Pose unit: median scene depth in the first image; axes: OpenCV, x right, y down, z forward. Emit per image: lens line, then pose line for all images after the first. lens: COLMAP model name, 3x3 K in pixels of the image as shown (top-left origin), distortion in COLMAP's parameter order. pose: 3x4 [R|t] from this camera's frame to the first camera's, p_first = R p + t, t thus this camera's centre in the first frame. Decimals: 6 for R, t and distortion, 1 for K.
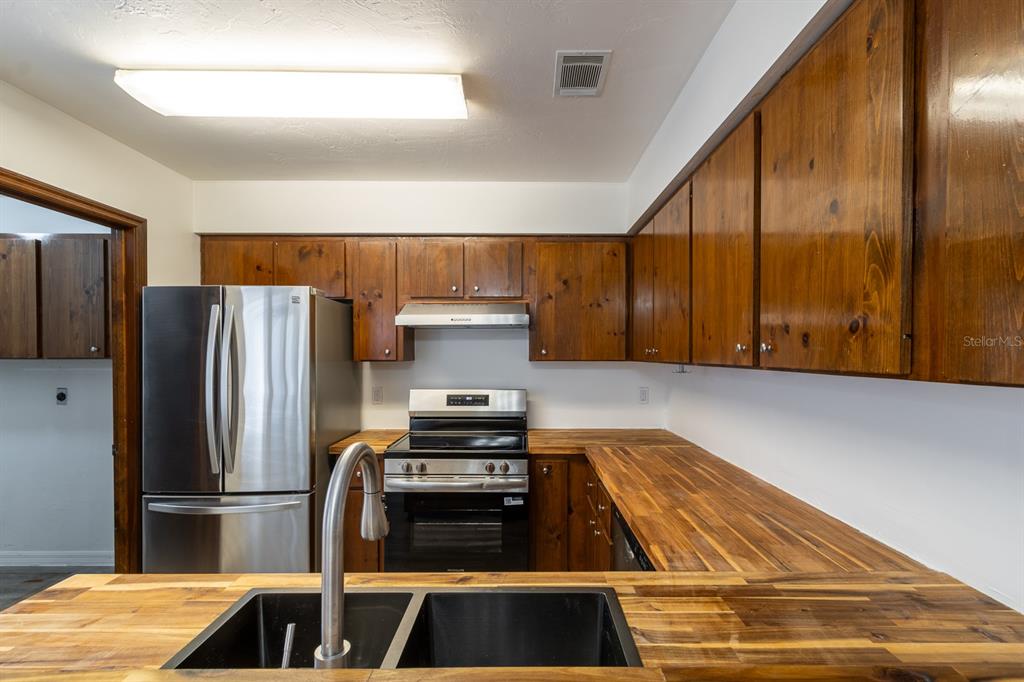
lens RADIAL K [[463.9, 0, 529.5], [0, 463.9, 356.7], [0, 0, 1]] dist [0.001374, 0.000183]
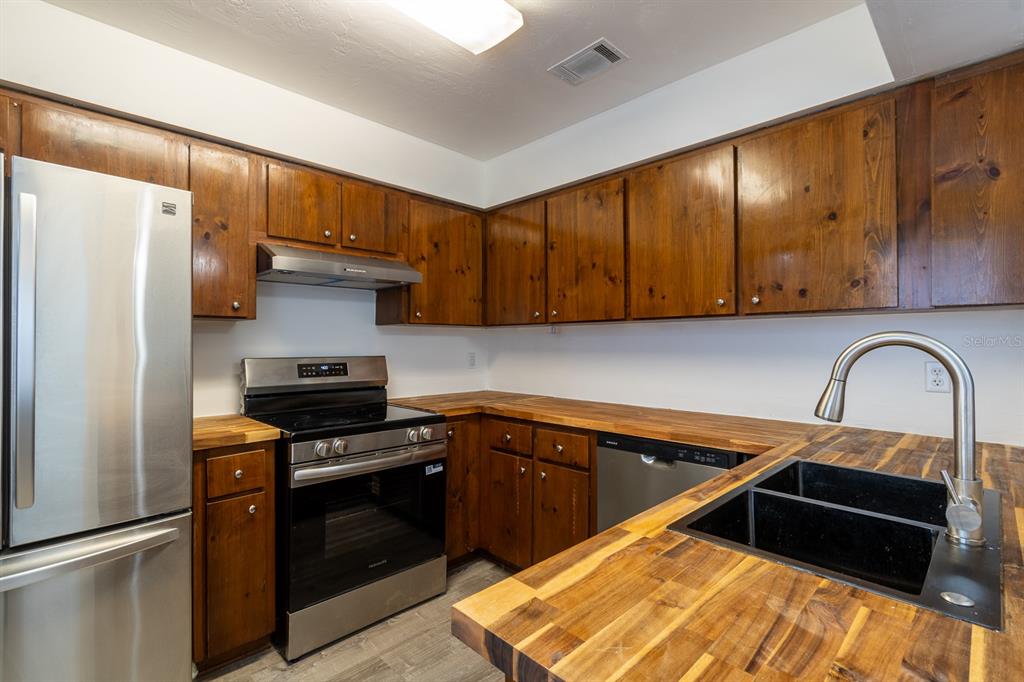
lens RADIAL K [[463.9, 0, 475.7], [0, 463.9, 338.0], [0, 0, 1]] dist [0.001374, 0.000183]
pose [[0.737447, 0.010646, 0.675321, -0.530367], [0.004308, 0.999781, -0.020465, 0.058453], [-0.675391, 0.018001, 0.737240, 0.216889]]
